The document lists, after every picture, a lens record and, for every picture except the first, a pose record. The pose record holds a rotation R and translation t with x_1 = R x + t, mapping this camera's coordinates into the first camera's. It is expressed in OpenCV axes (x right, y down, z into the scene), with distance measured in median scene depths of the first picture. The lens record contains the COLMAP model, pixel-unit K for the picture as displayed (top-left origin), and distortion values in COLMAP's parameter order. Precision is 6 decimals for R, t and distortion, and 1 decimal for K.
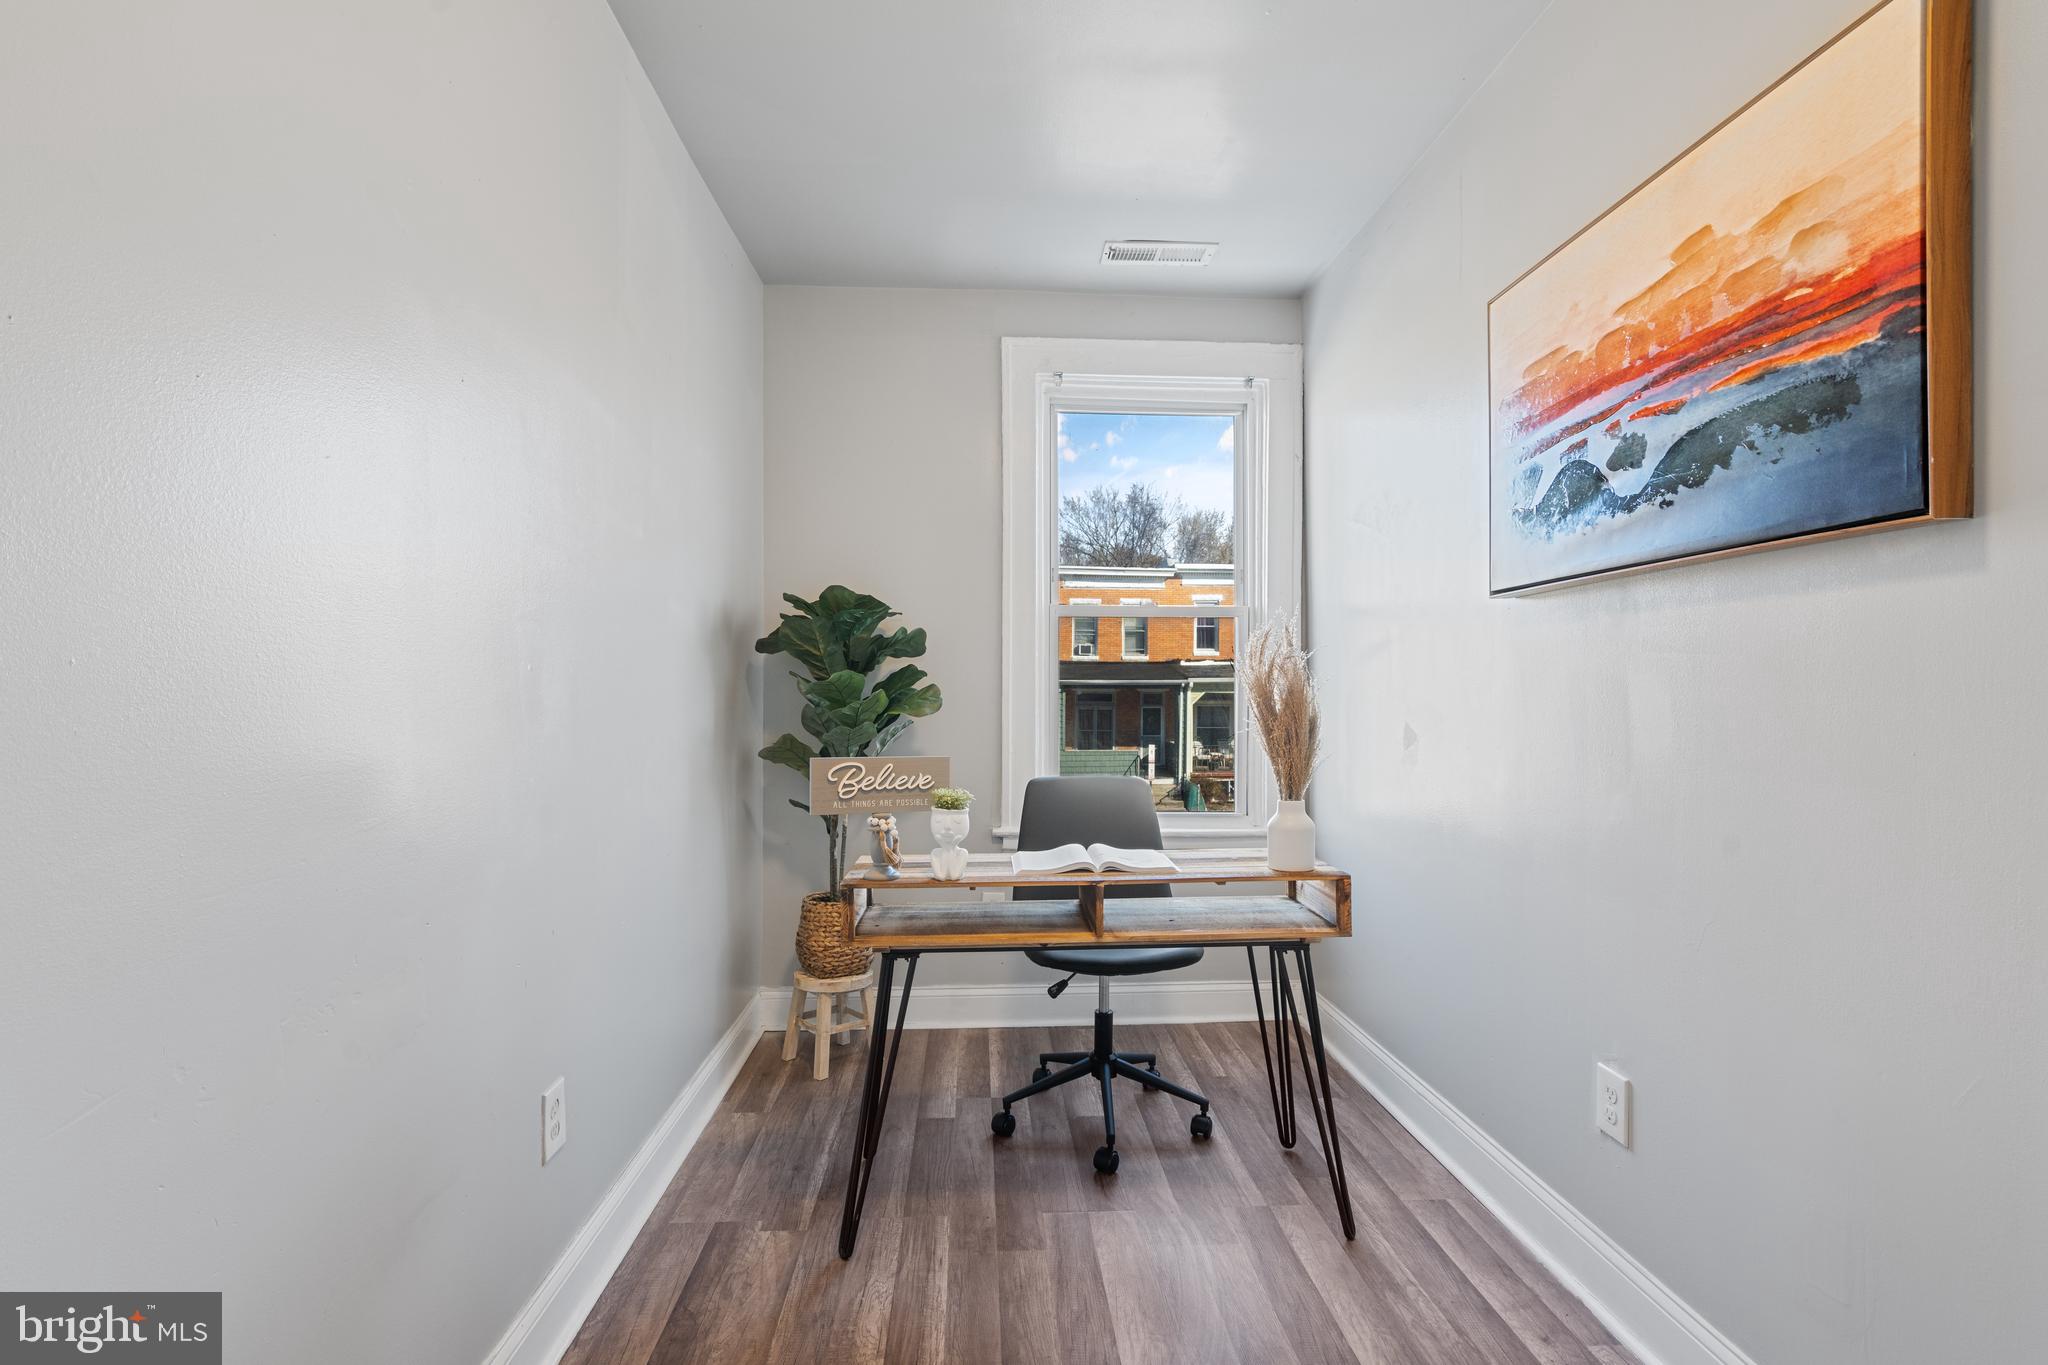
lens RADIAL K [[949.0, 0, 1036.7], [0, 949.0, 690.7], [0, 0, 1]] dist [-0.014033, 0.007137]
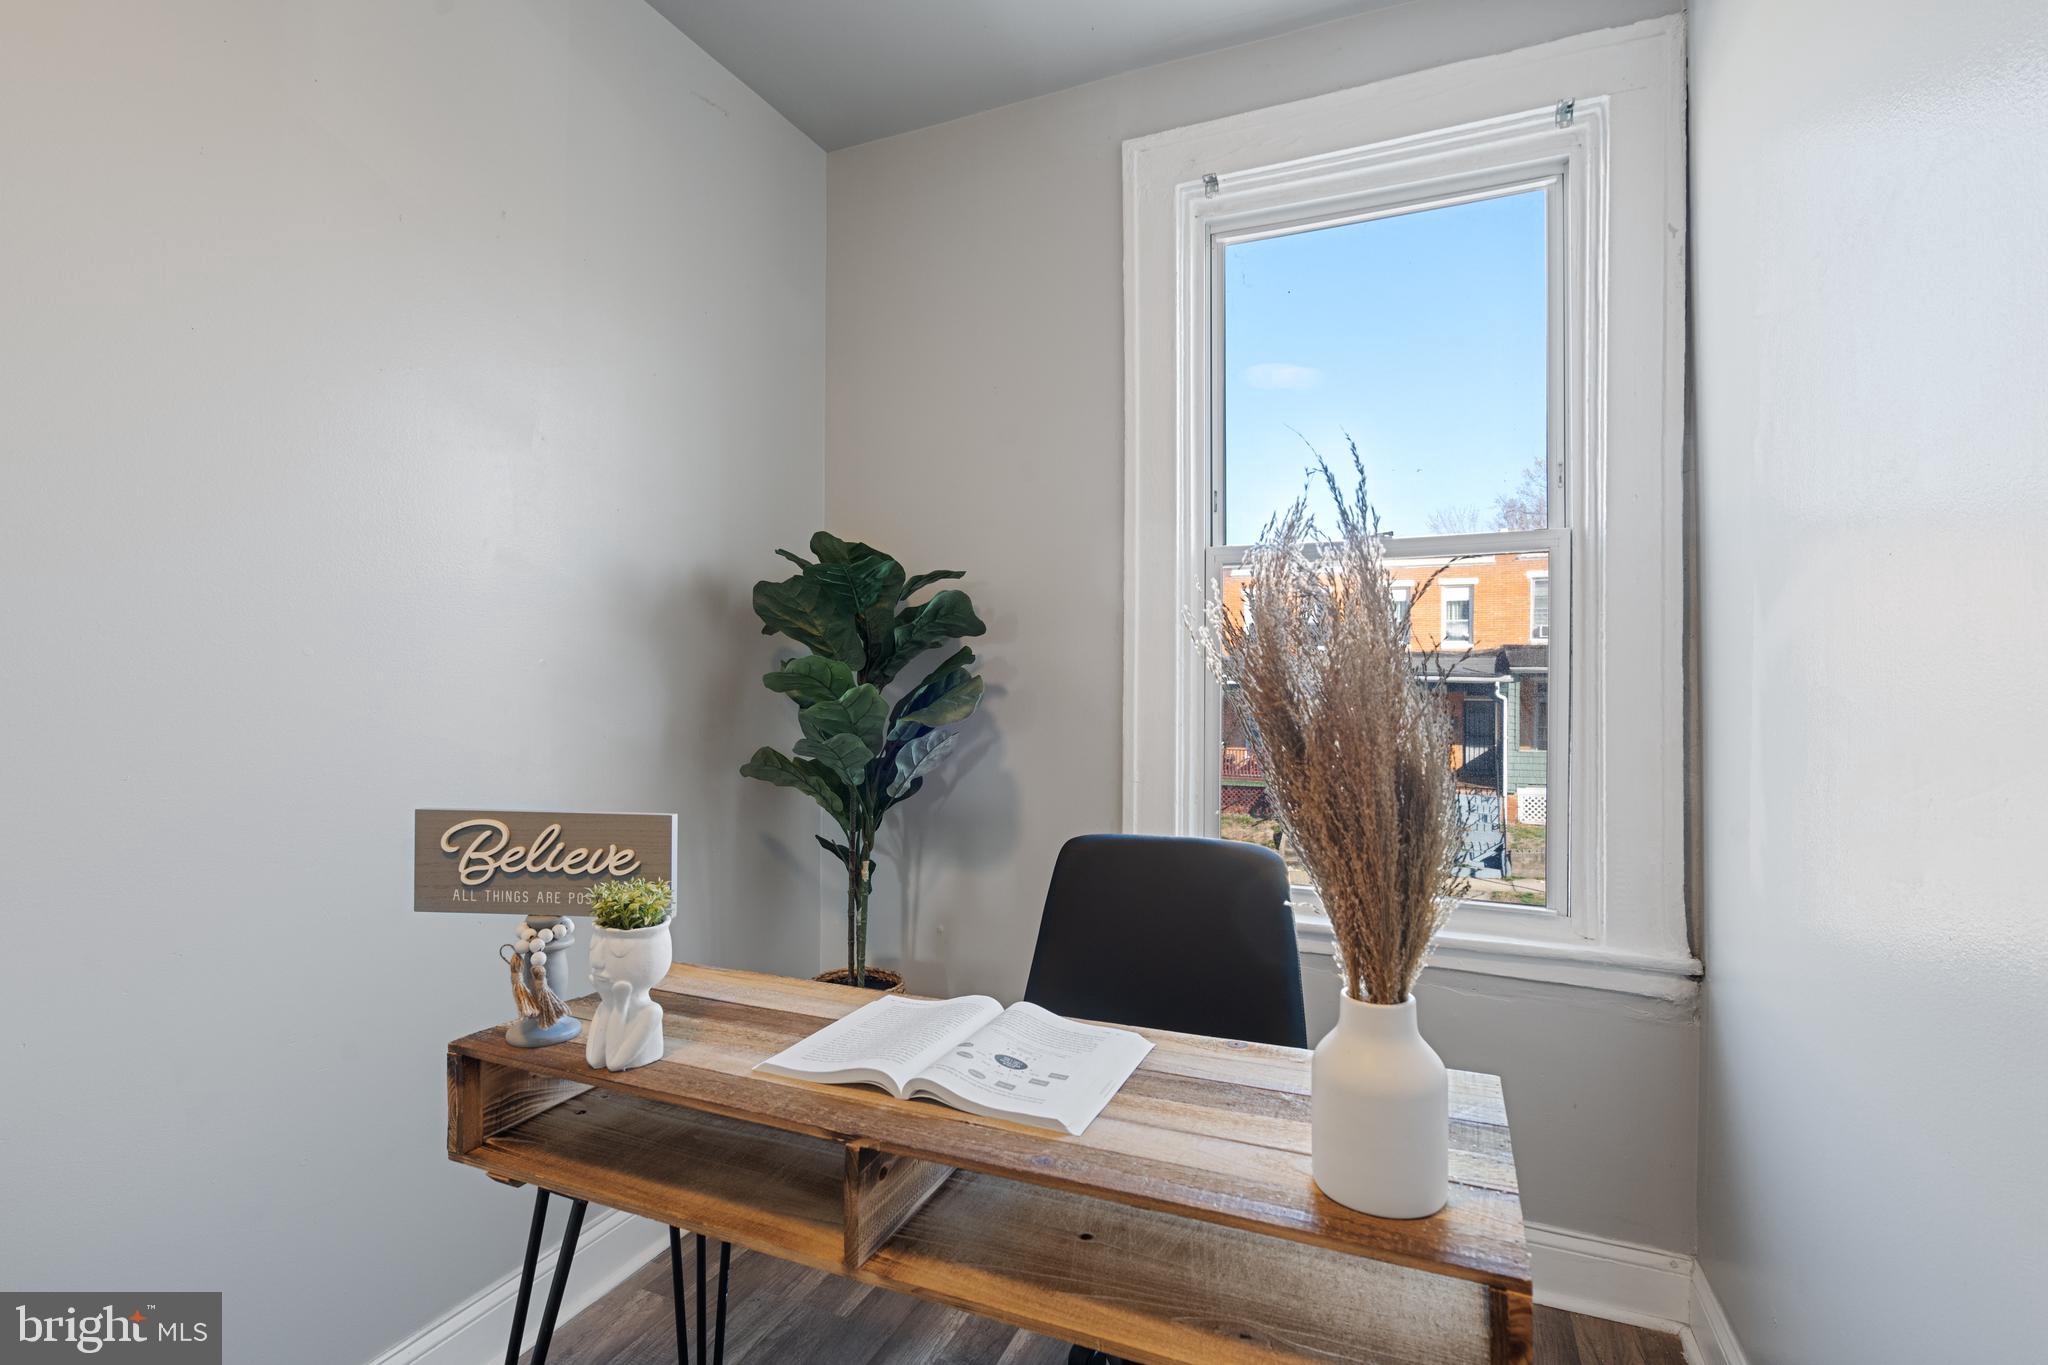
lens RADIAL K [[949.0, 0, 1011.7], [0, 949.0, 675.0], [0, 0, 1]] dist [-0.014033, 0.007137]
pose [[0.885197, -0.000946, -0.465215, 0.286633], [-0.001191, 0.999990, -0.004299, -0.006064], [0.465215, 0.004359, 0.885187, 0.562387]]
